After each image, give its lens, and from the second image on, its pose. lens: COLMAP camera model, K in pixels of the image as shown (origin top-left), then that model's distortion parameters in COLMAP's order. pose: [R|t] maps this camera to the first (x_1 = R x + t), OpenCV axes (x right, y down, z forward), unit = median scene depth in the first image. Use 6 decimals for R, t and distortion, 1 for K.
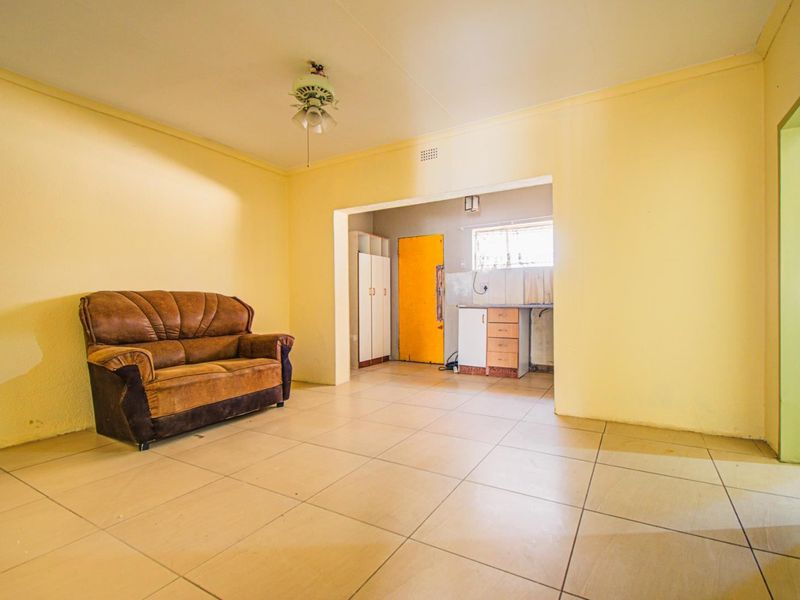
lens RADIAL K [[391.8, 0, 400.0], [0, 391.8, 300.0], [0, 0, 1]] dist [0.000607, -0.000123]
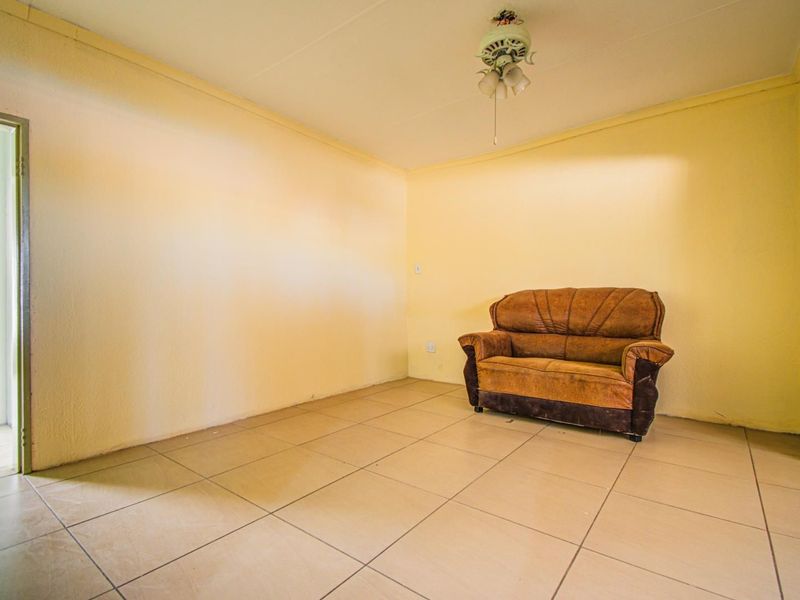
lens RADIAL K [[396.5, 0, 415.2], [0, 396.5, 301.5], [0, 0, 1]] dist [0.026867, -0.000832]
pose [[-0.097487, 0.012832, -0.995154, 0.554019], [0.004979, 0.999911, 0.012406, -0.002542], [0.995224, -0.003745, -0.097543, 0.758135]]
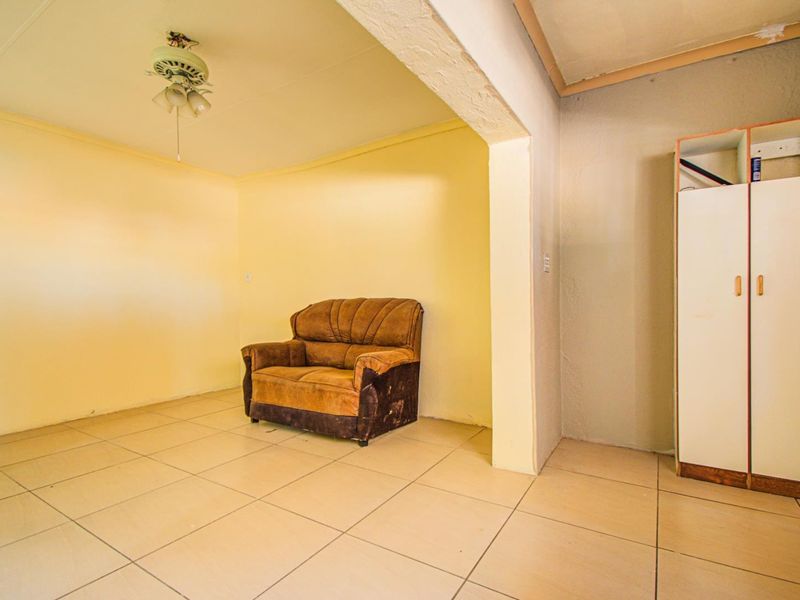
lens RADIAL K [[396.5, 0, 415.2], [0, 396.5, 301.5], [0, 0, 1]] dist [0.026867, -0.000832]
pose [[-0.005224, 0.012303, -0.999911, 0.555194], [0.010524, 0.999870, 0.012248, -0.028056], [0.999931, -0.010459, -0.005352, 1.272330]]
